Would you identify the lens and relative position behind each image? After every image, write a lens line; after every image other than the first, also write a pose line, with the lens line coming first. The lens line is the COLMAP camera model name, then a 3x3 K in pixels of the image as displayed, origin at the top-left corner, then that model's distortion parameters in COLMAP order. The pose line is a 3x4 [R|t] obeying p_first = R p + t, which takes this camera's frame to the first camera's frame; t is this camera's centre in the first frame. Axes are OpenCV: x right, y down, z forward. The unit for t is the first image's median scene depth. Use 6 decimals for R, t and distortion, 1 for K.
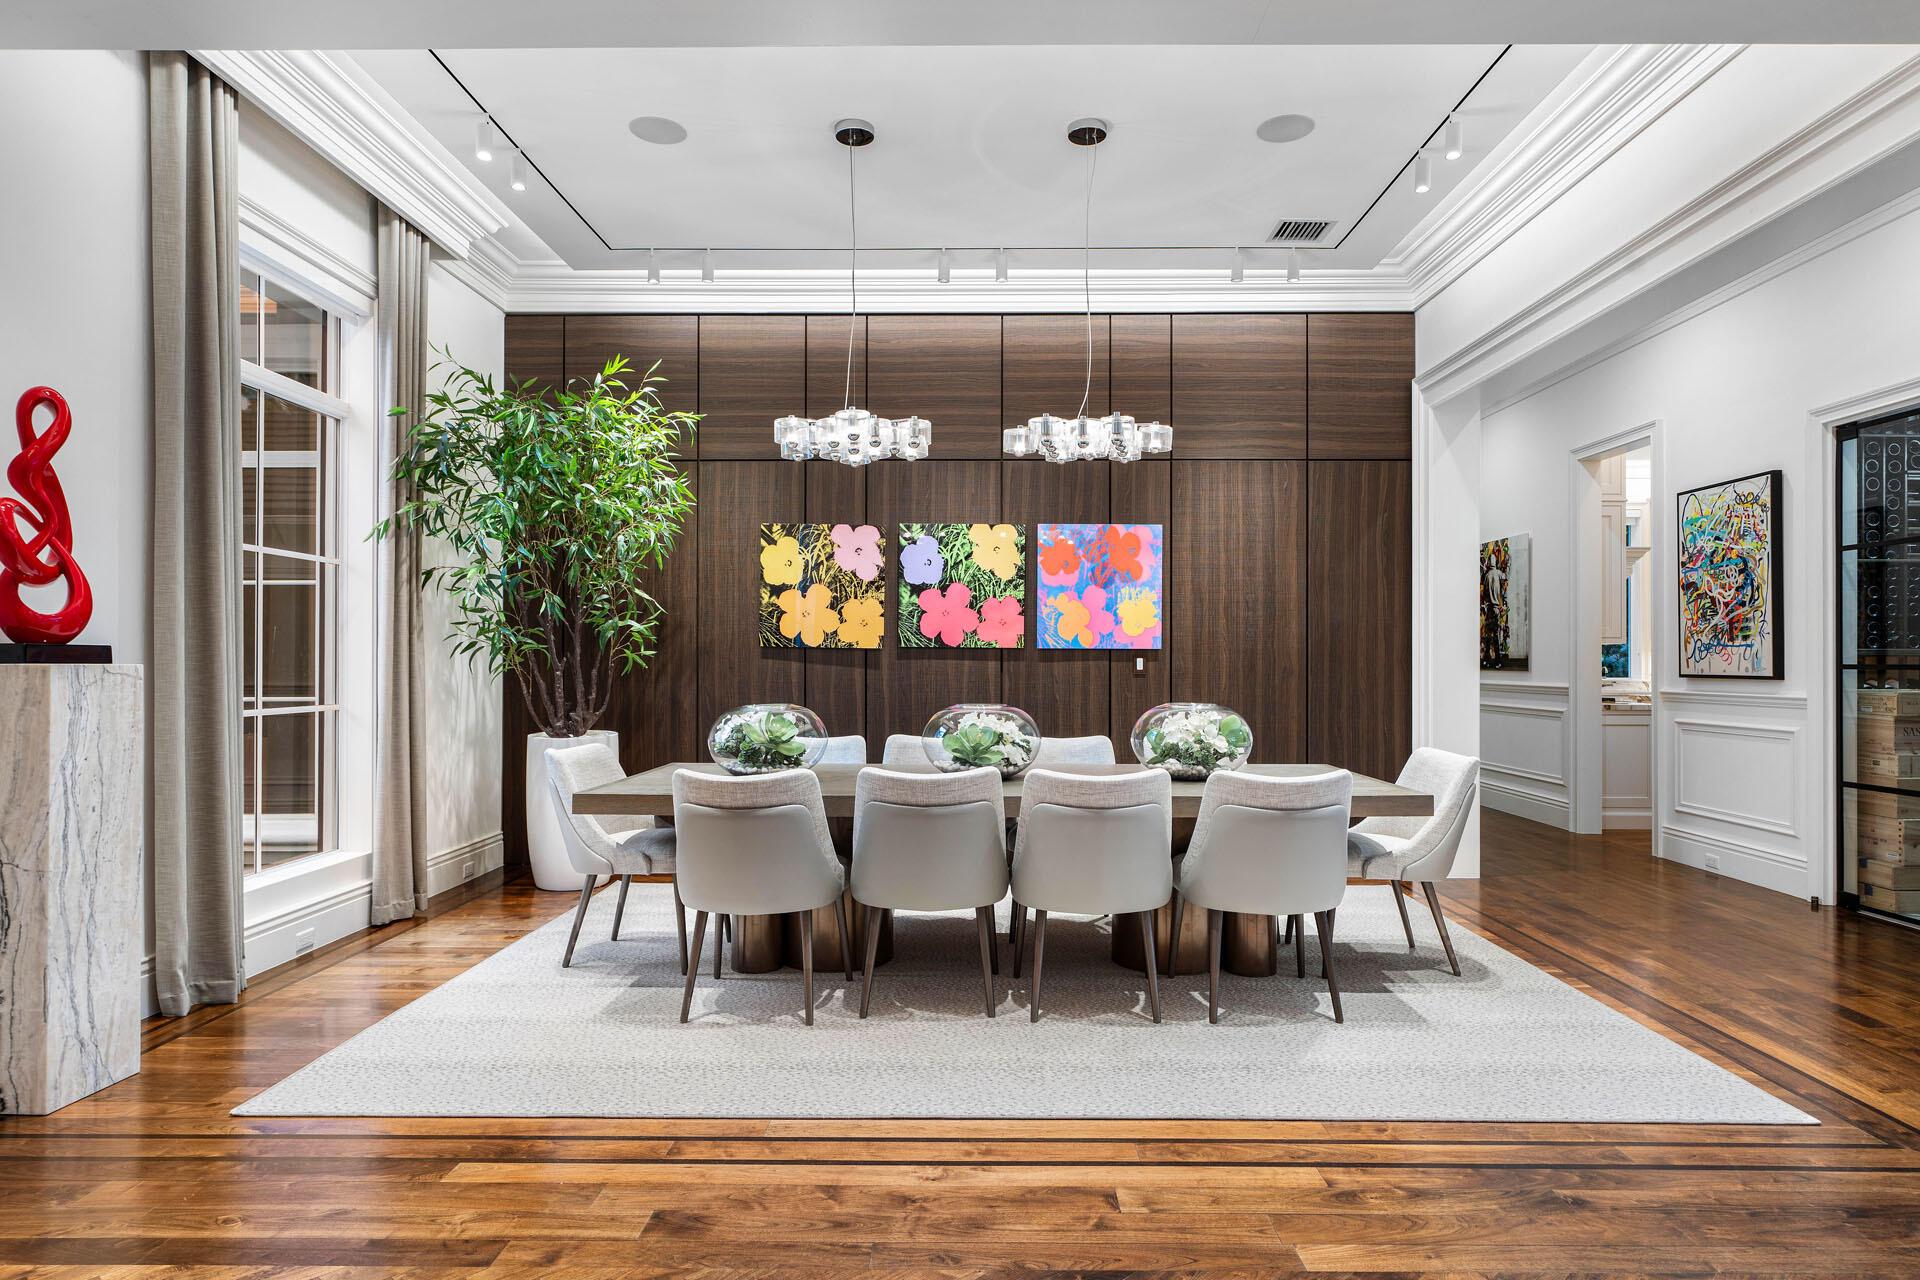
lens RADIAL K [[1095.5, 0, 982.3], [0, 1095.5, 654.2], [0, 0, 1]] dist [-0.000604, 0.000192]
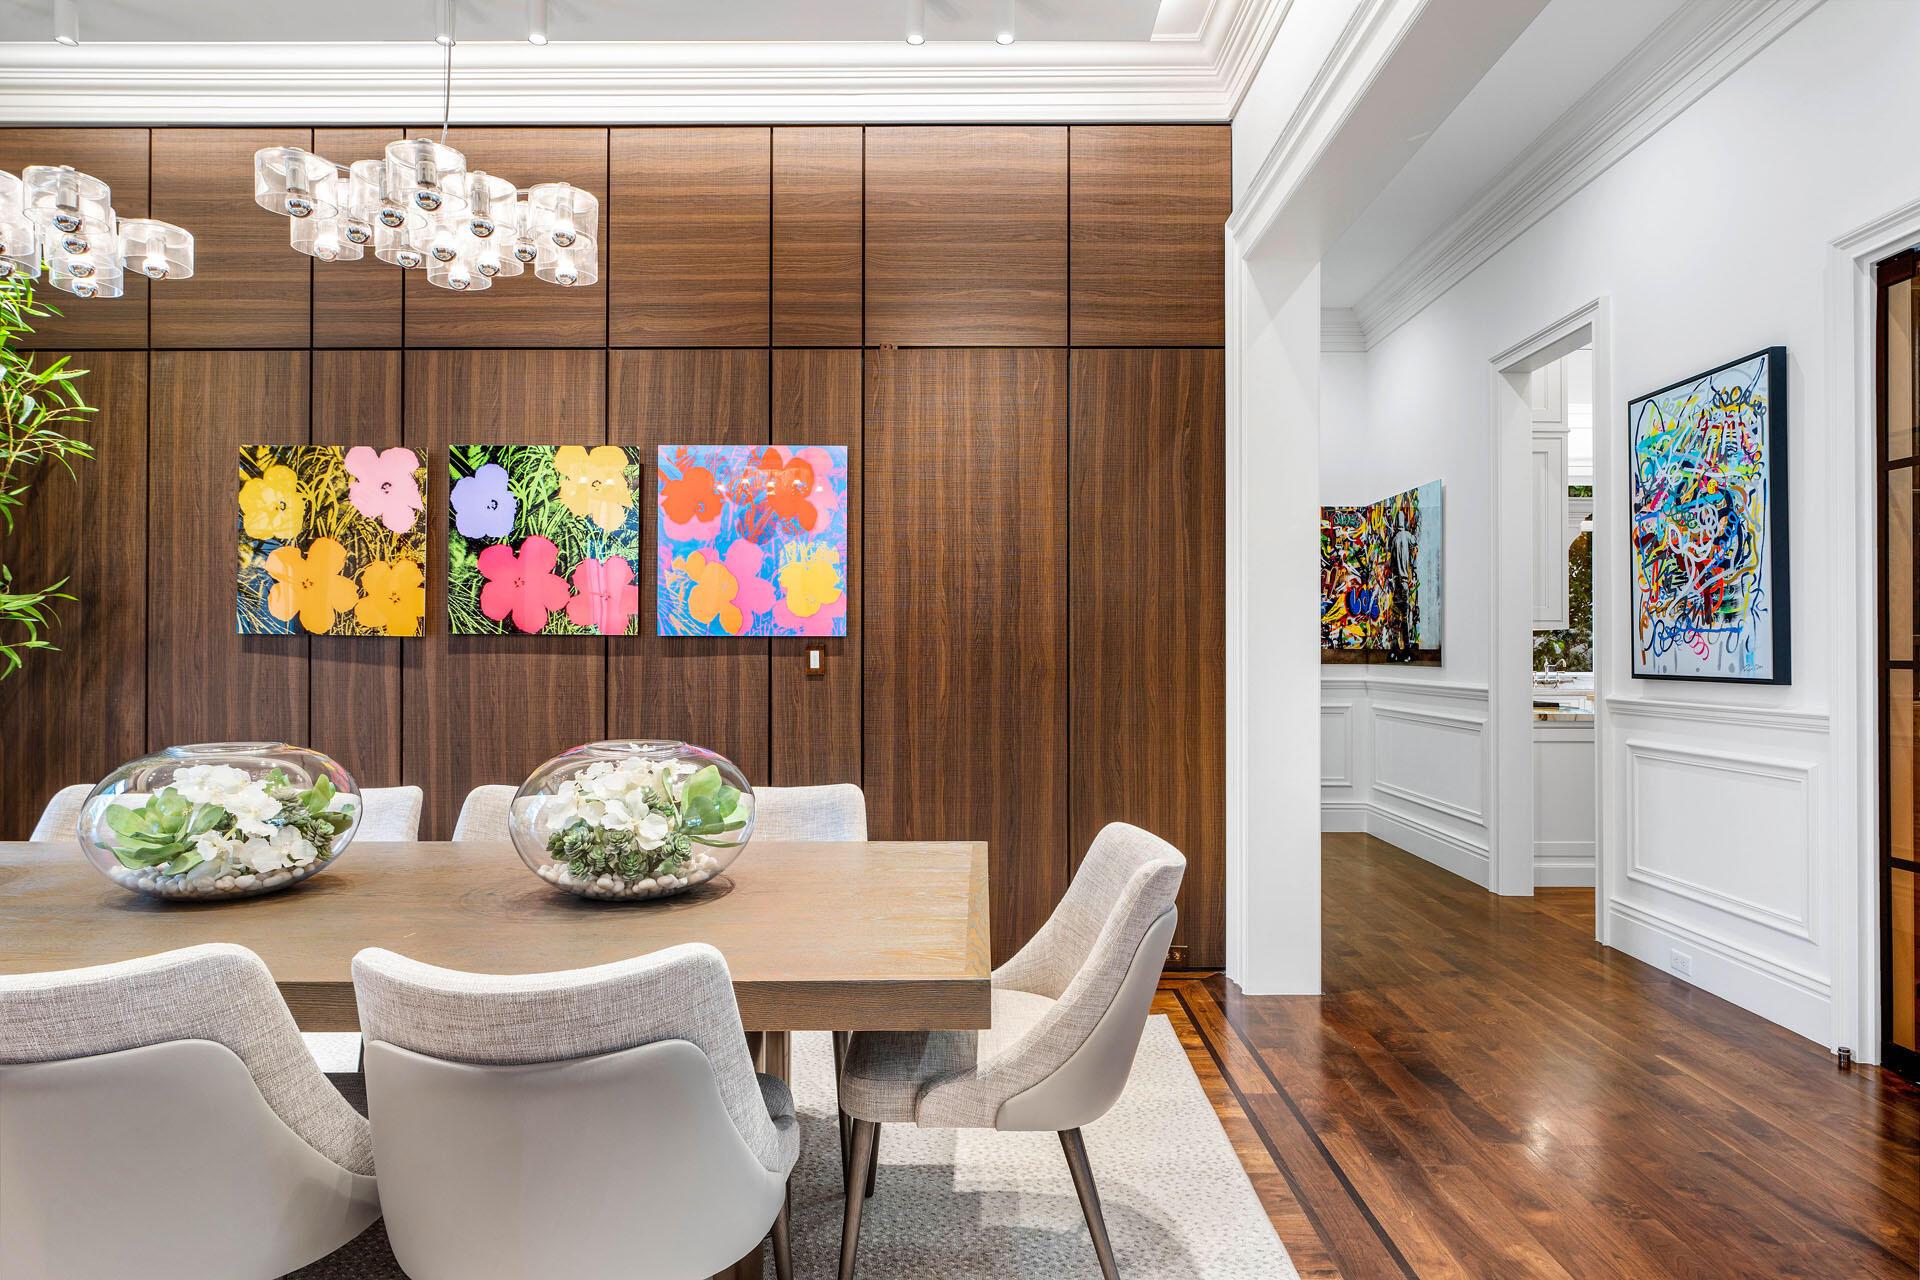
lens RADIAL K [[1095.5, 0, 1001.1], [0, 1095.5, 642.1], [0, 0, 1]] dist [-0.000604, 0.000192]
pose [[0.999863, -0.001502, 0.016486, 0.245596], [0.001520, 0.999998, -0.001046, -0.000650], [-0.016484, 0.001071, 0.999864, 0.346113]]
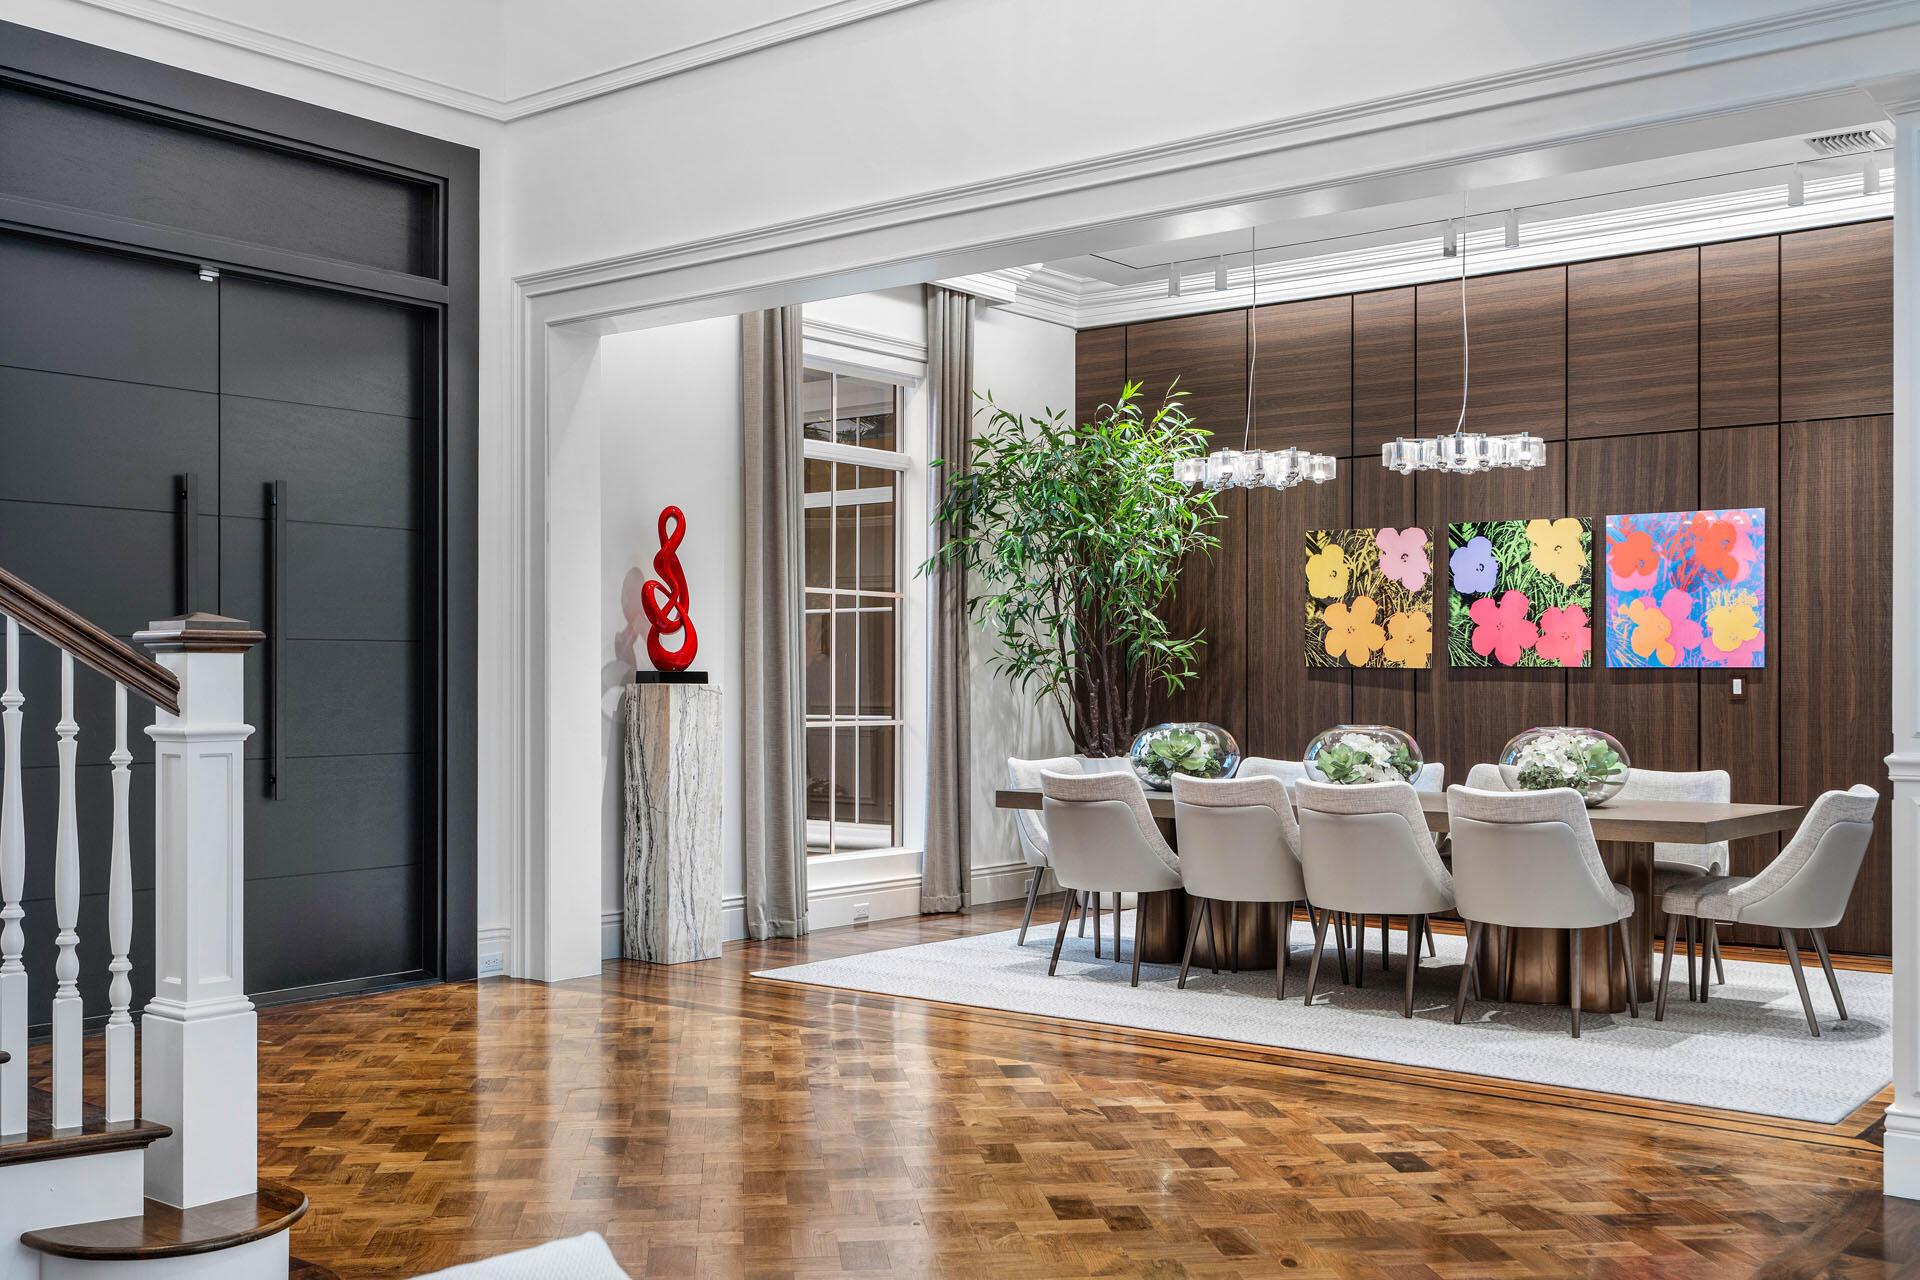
lens RADIAL K [[1926.7, 0, 929.0], [0, 1926.7, 658.6], [0, 0, 1]] dist [0.032112, 0.000000]
pose [[0.777375, -0.007205, -0.628997, 0.570450], [0.003168, 0.999967, -0.007540, -0.002605], [0.629030, 0.003869, 0.777372, -0.447074]]
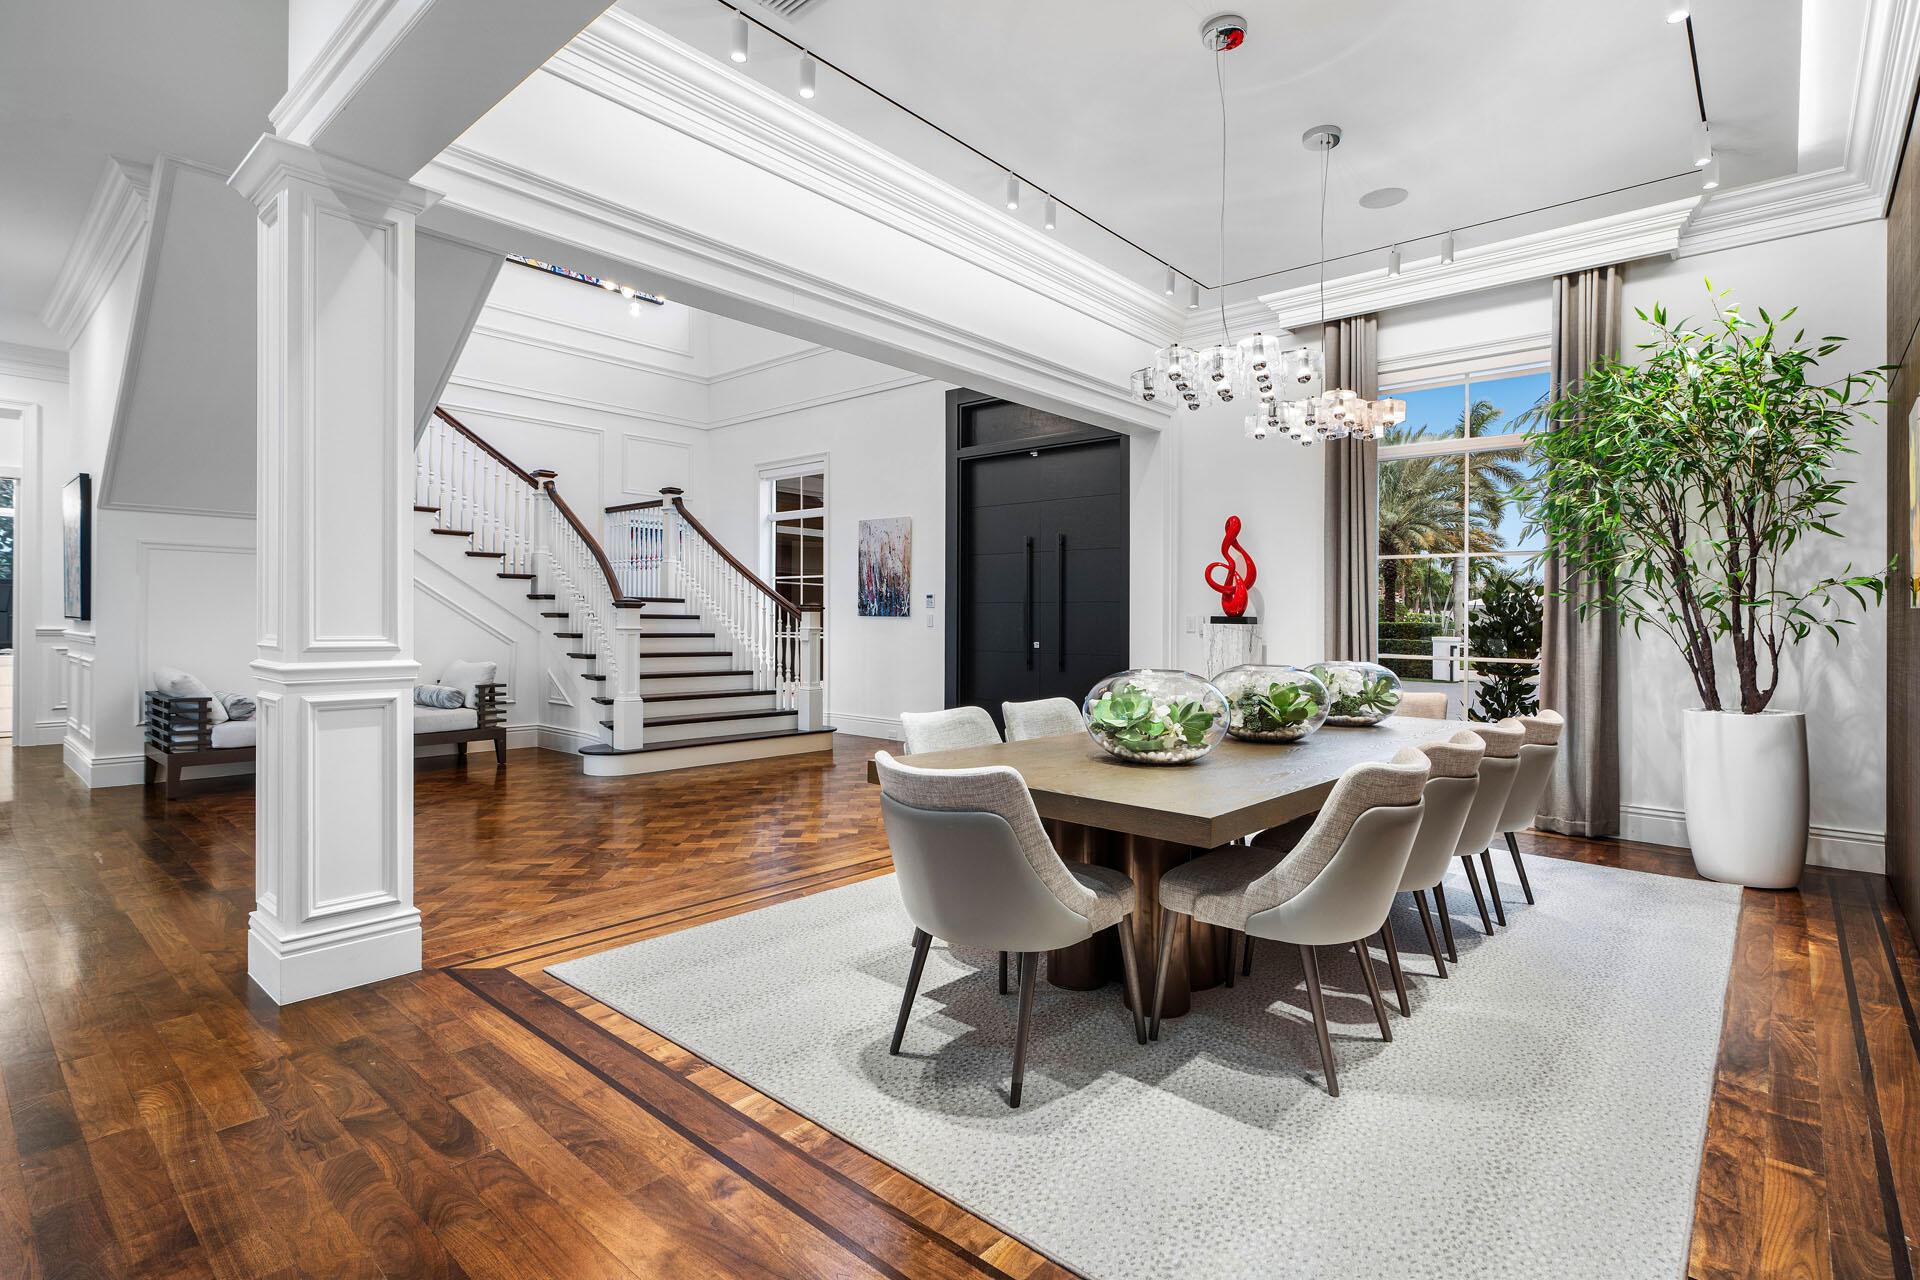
lens RADIAL K [[896.1, 0, 968.0], [0, 896.1, 621.7], [0, 0, 1]] dist [0.015076, -0.000081]
pose [[-0.653855, -0.004597, -0.756606, 0.563242], [-0.008853, 0.999960, 0.001575, 0.002173], [0.756568, 0.007728, -0.653869, 0.936361]]
